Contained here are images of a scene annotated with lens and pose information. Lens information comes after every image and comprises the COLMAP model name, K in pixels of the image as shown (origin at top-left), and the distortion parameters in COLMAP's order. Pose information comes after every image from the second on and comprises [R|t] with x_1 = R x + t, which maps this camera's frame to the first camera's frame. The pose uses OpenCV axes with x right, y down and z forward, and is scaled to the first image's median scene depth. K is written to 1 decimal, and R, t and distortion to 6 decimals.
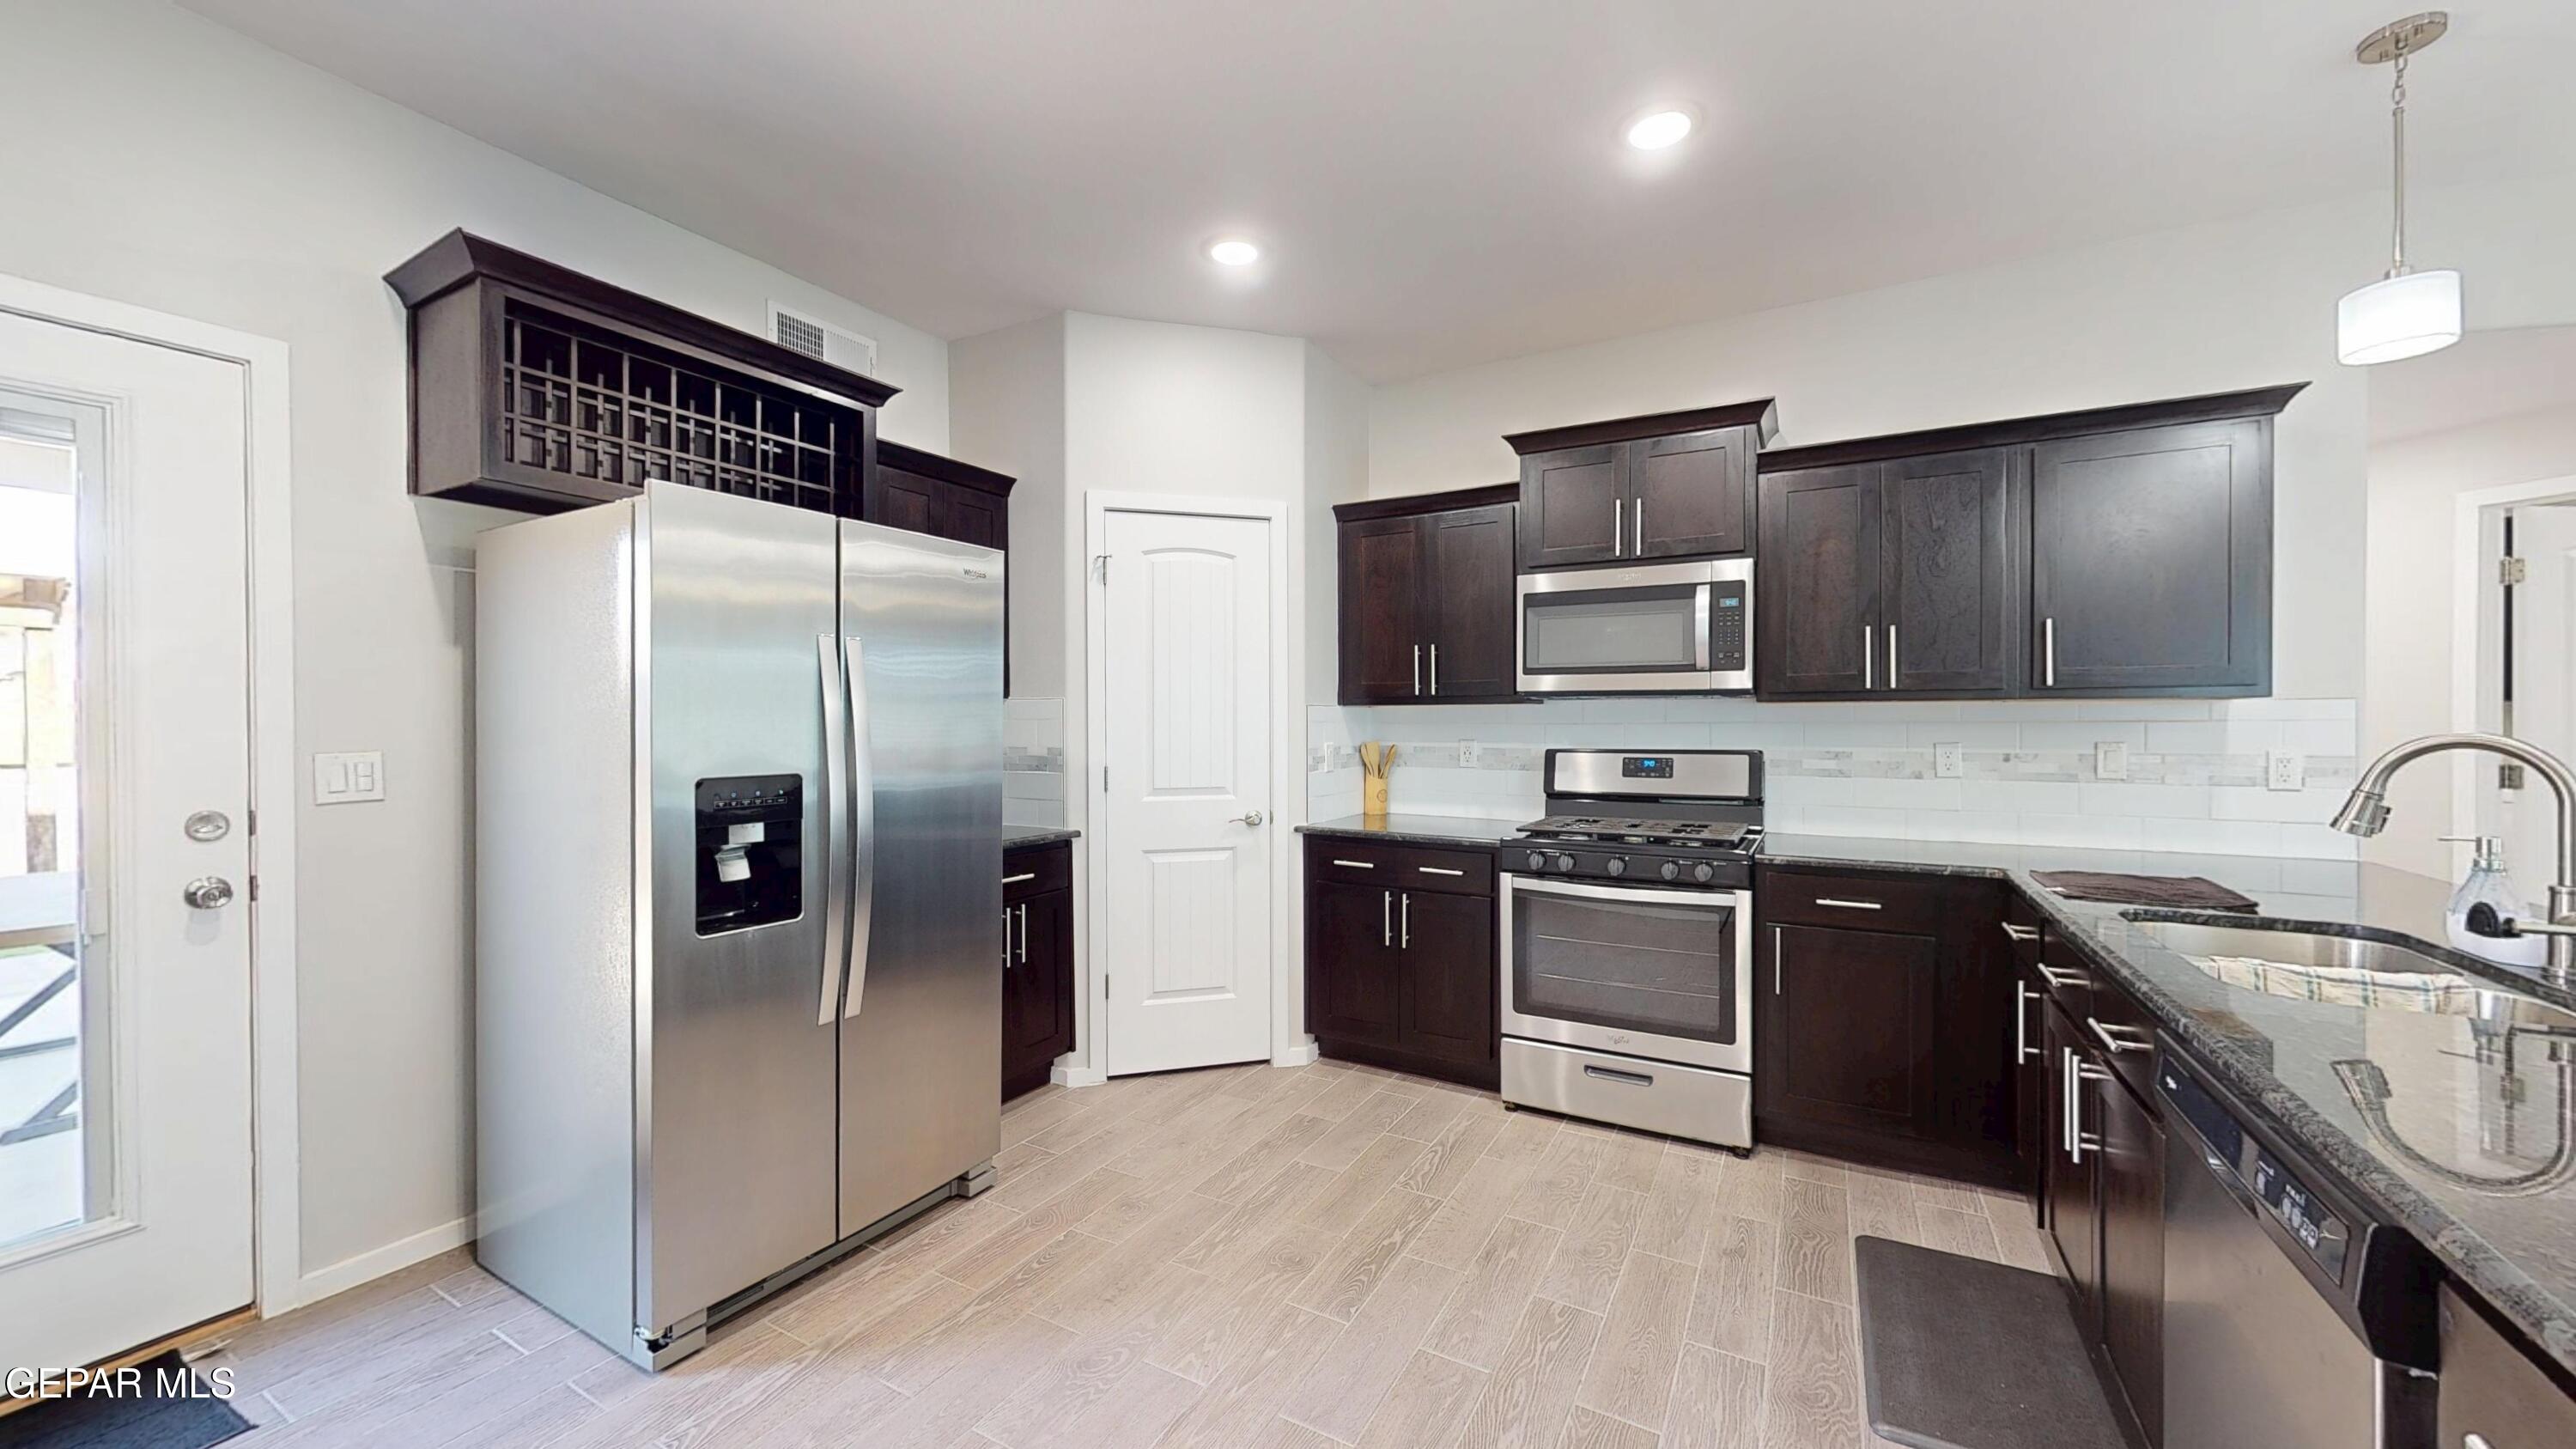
lens RADIAL K [[944.8, 0, 1287.8], [0, 944.8, 725.7], [0, 0, 1]] dist [-0.000357, -0.000239]
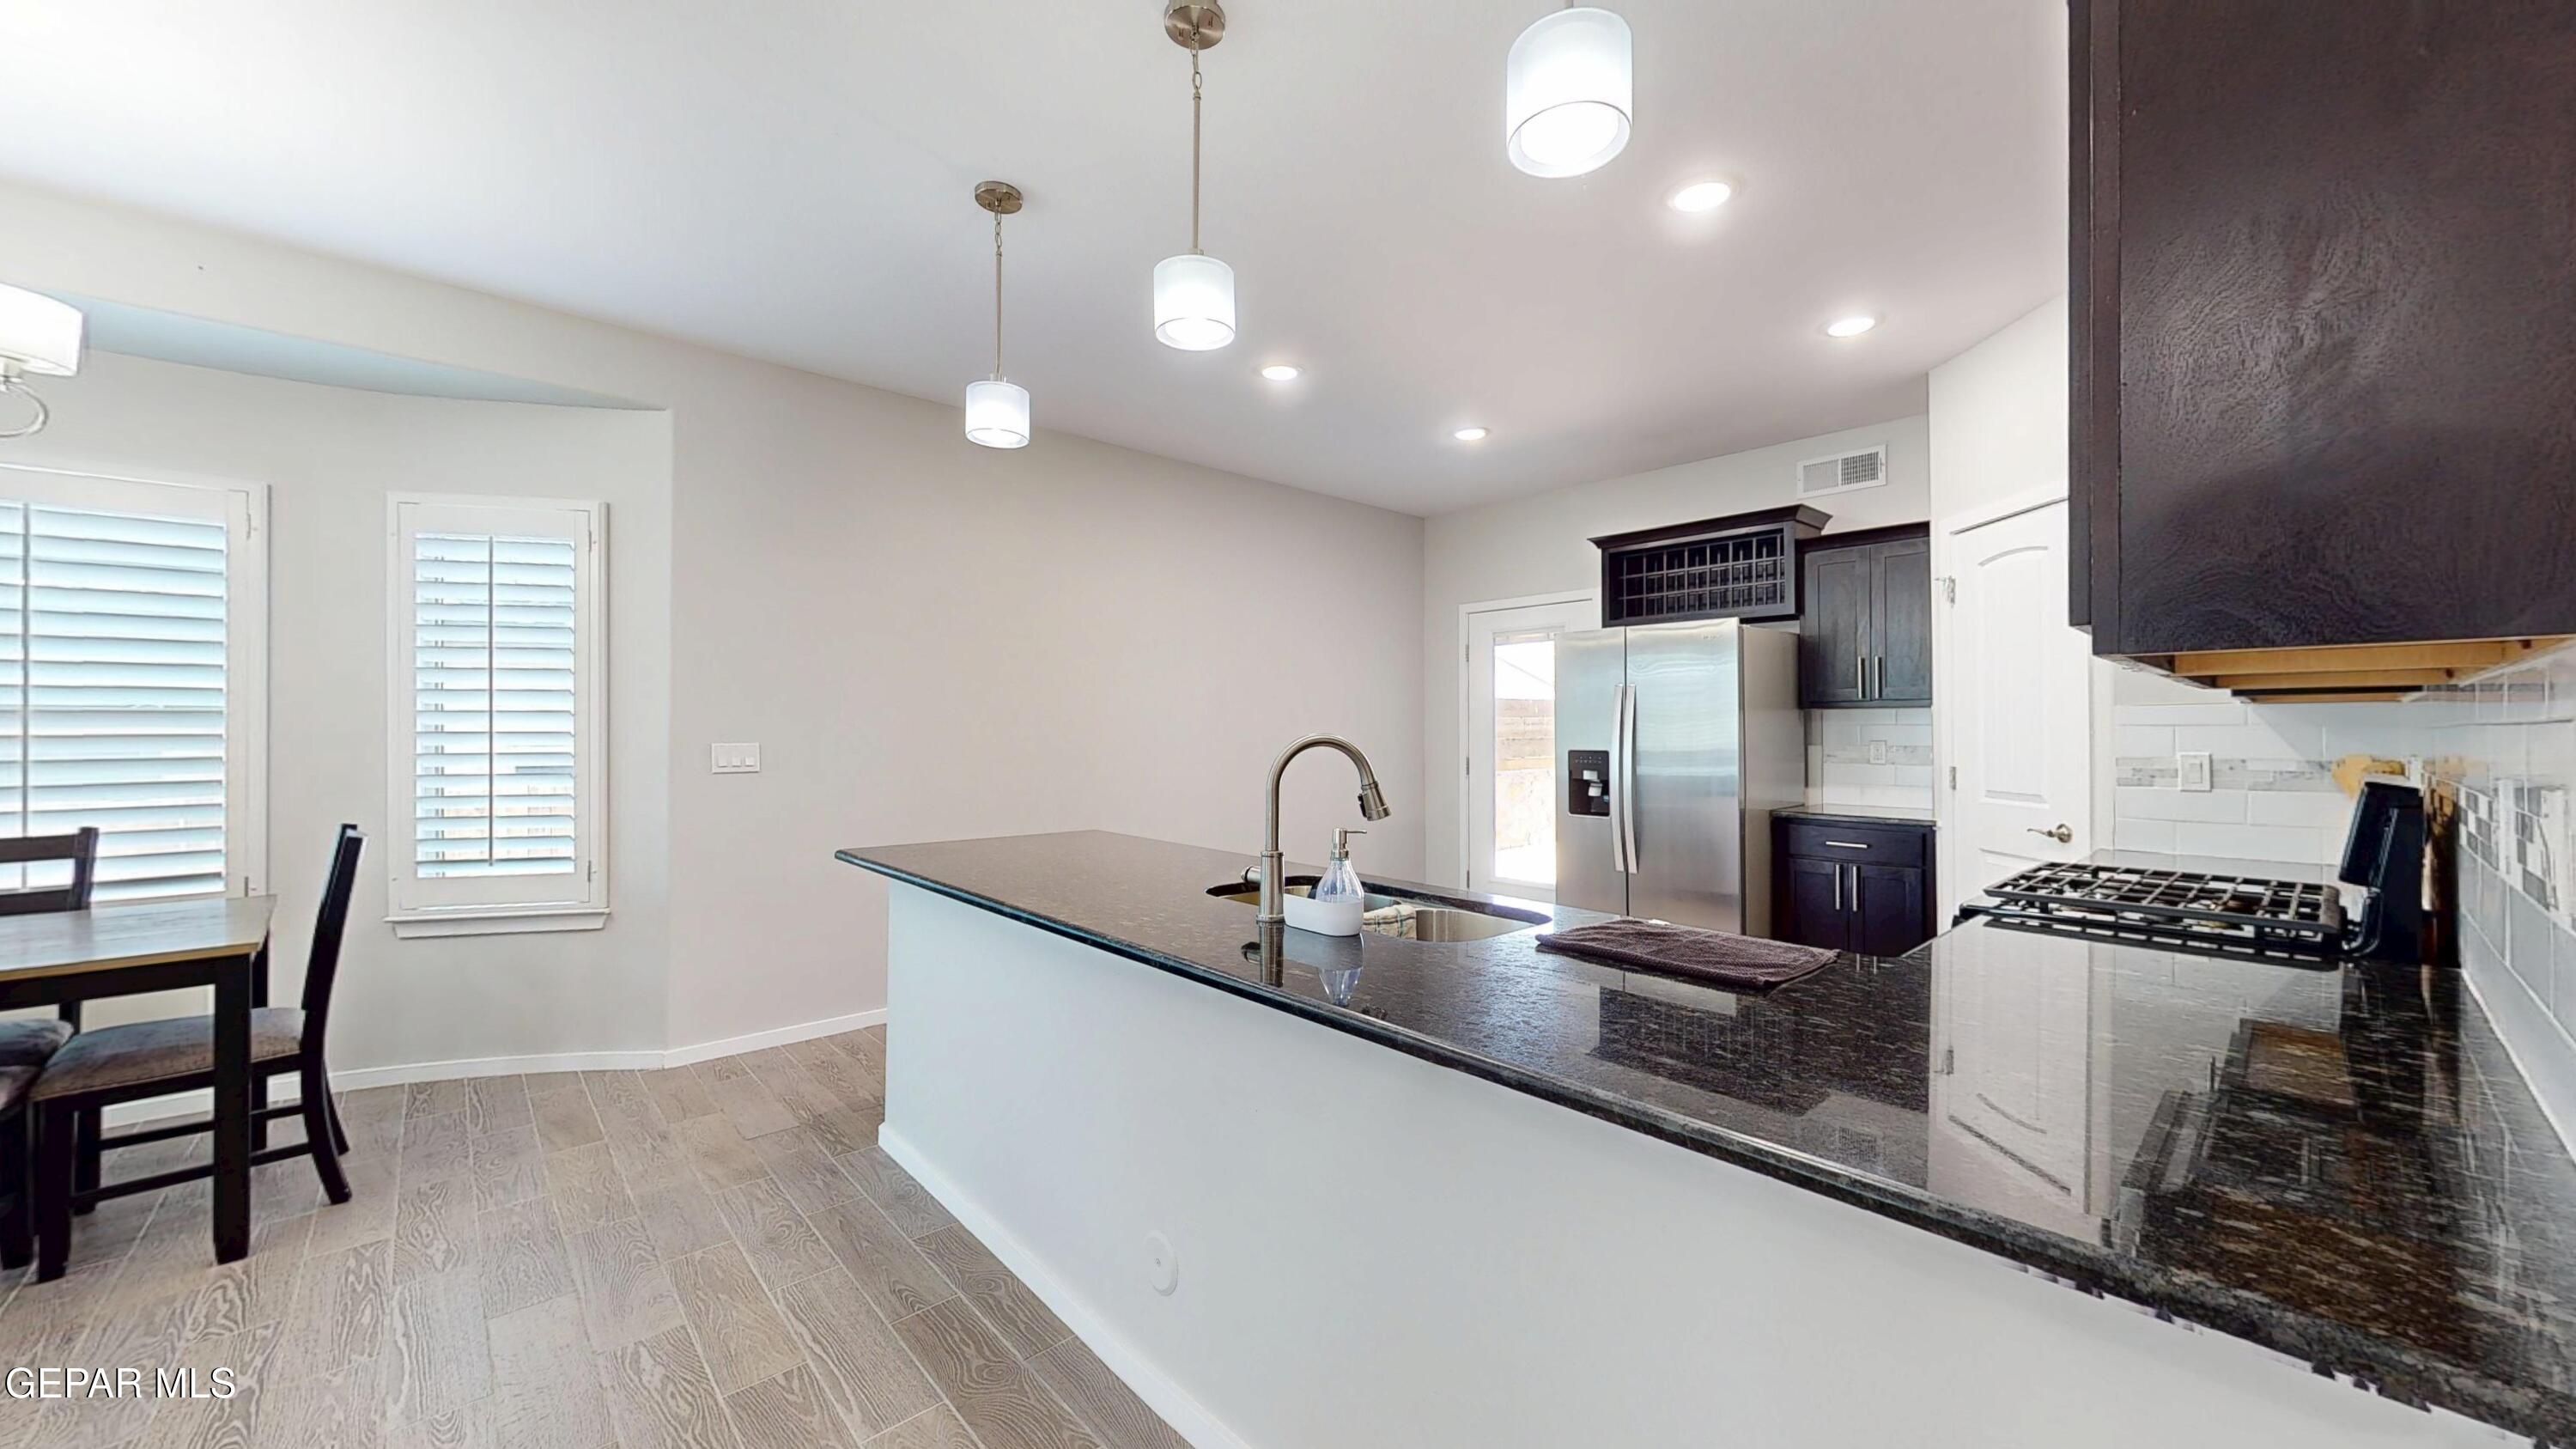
lens RADIAL K [[944.8, 0, 1287.8], [0, 944.8, 725.7], [0, 0, 1]] dist [-0.000357, -0.000239]
pose [[-0.307559, -0.002204, -0.951526, 1.187425], [-0.004494, 0.999990, -0.000864, -0.000888], [0.951518, 0.004011, -0.307566, 0.647098]]
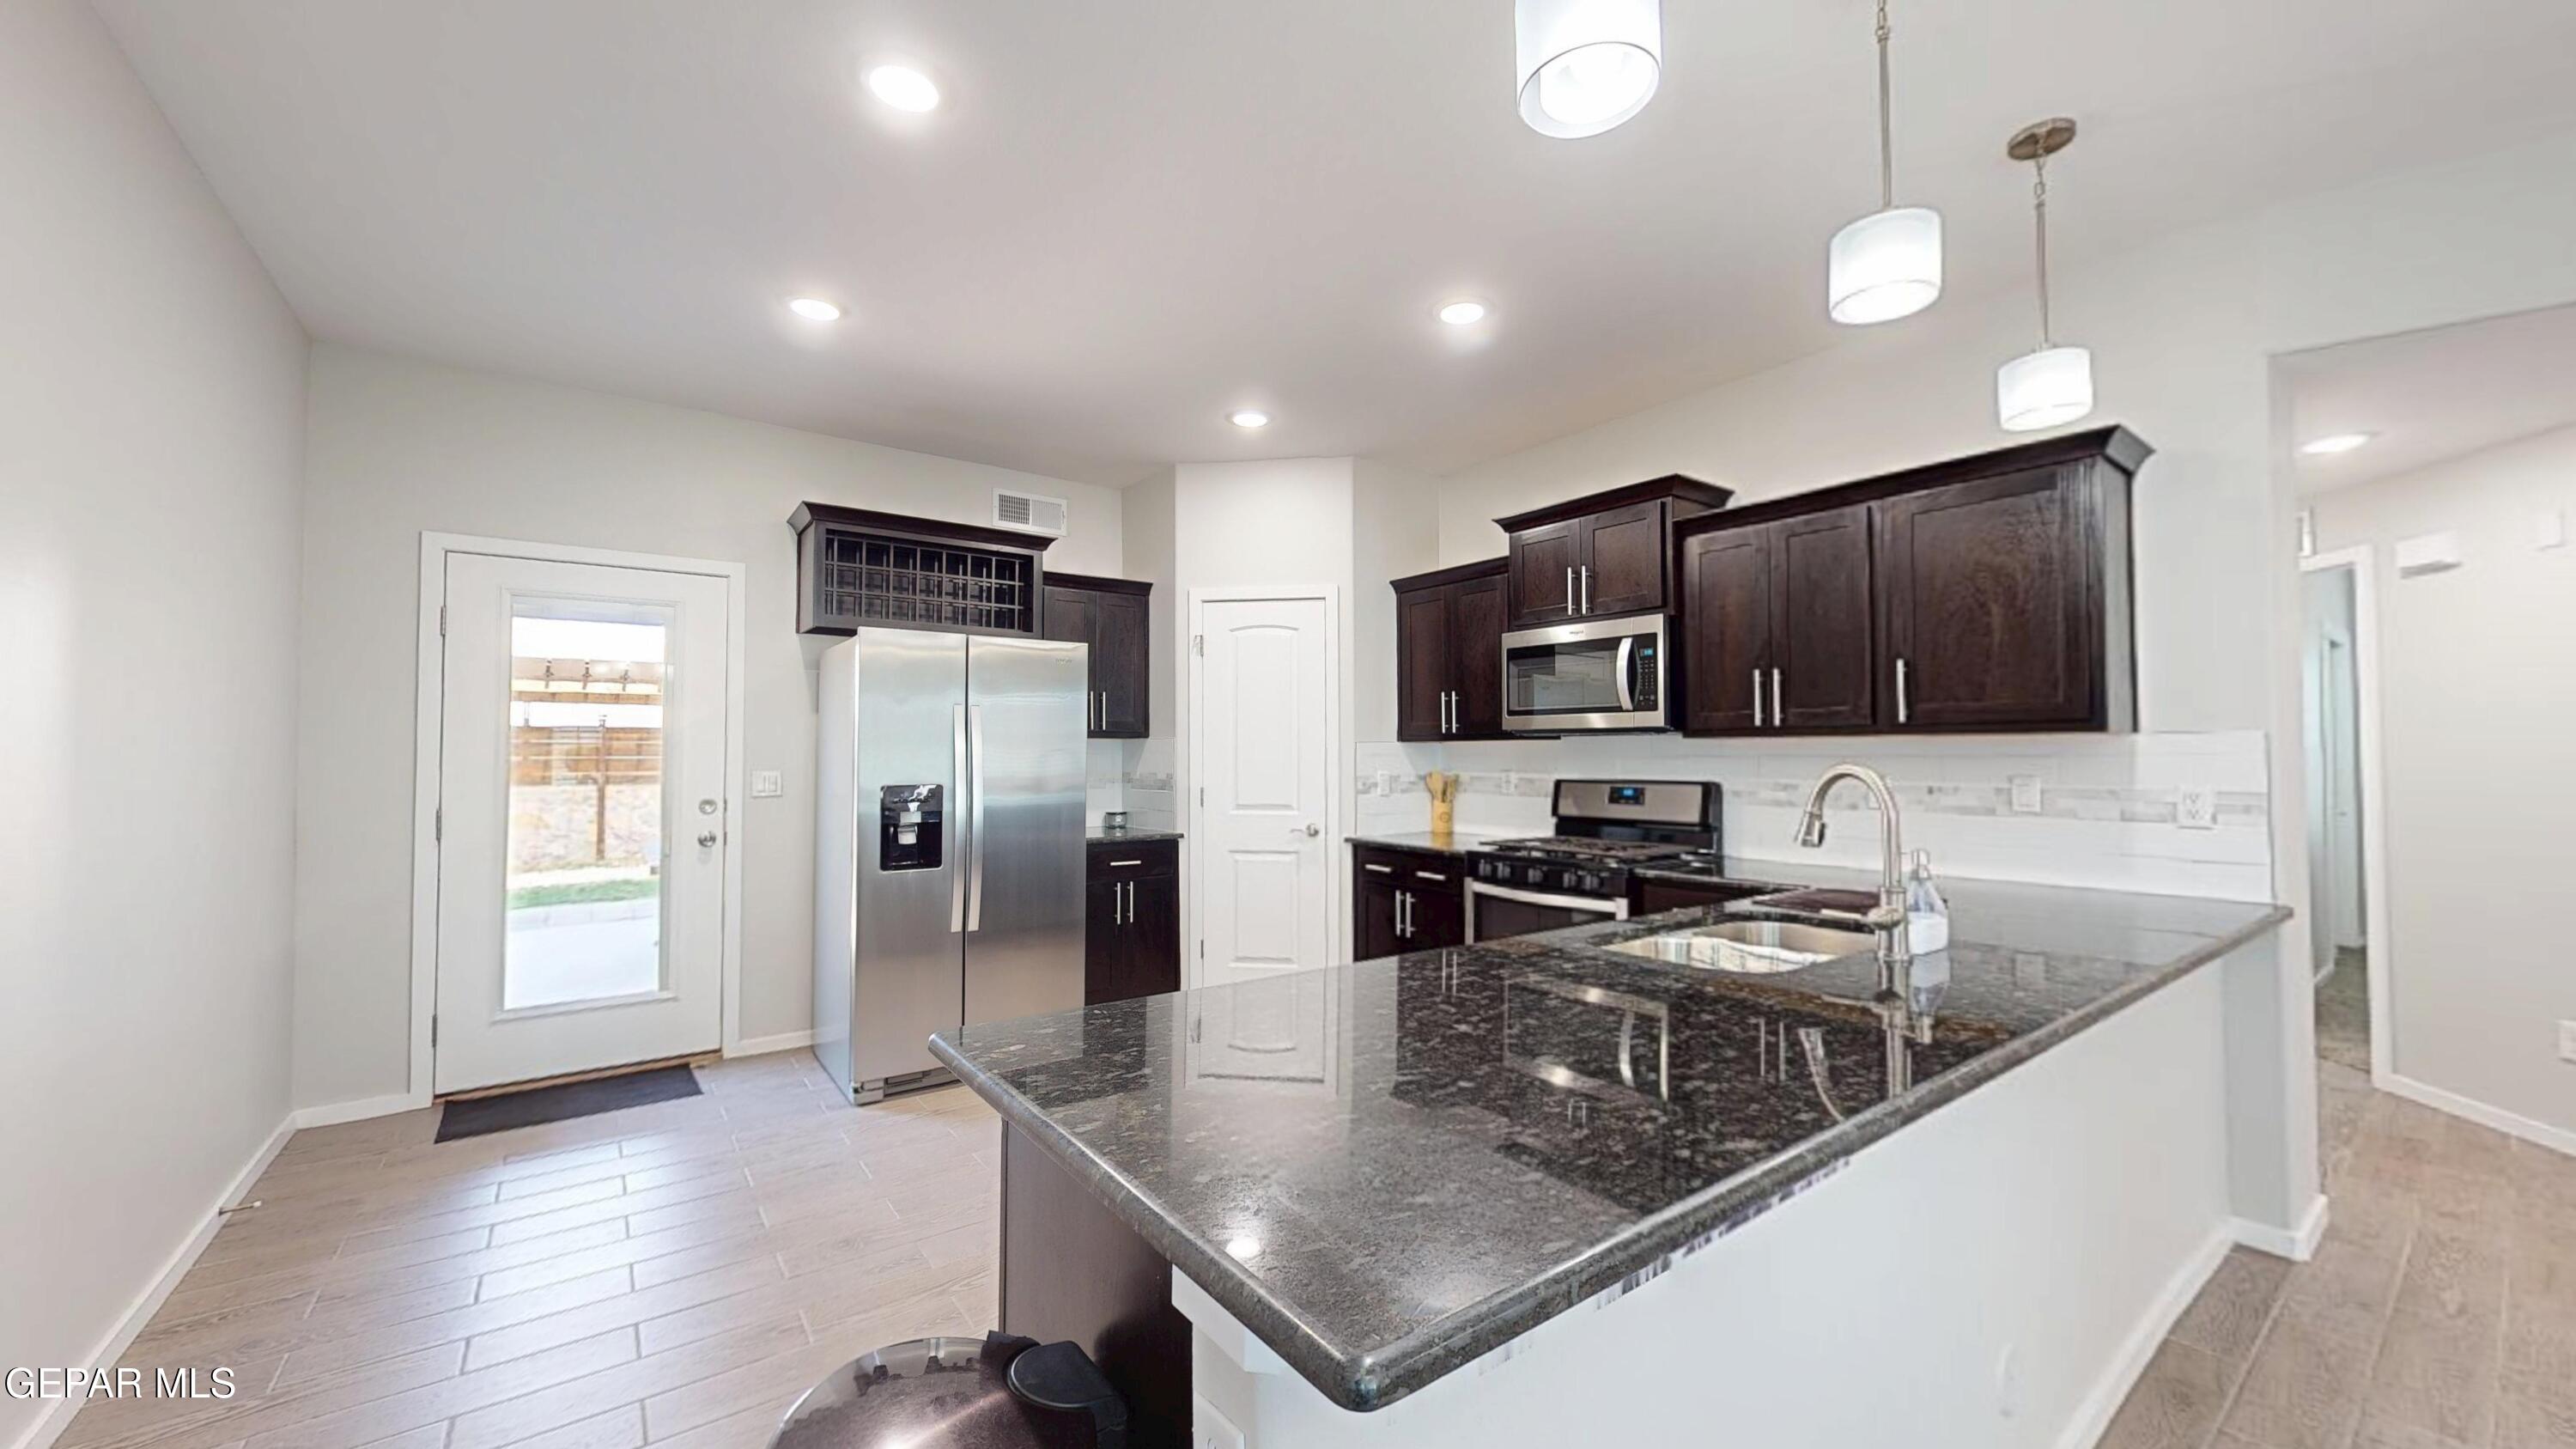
lens RADIAL K [[944.8, 0, 1287.8], [0, 944.8, 725.7], [0, 0, 1]] dist [-0.000357, -0.000239]
pose [[0.914350, -0.011561, -0.404759, 0.517577], [-0.002637, 0.999401, -0.034503, 0.000522], [0.404916, 0.032616, 0.913772, -0.224926]]
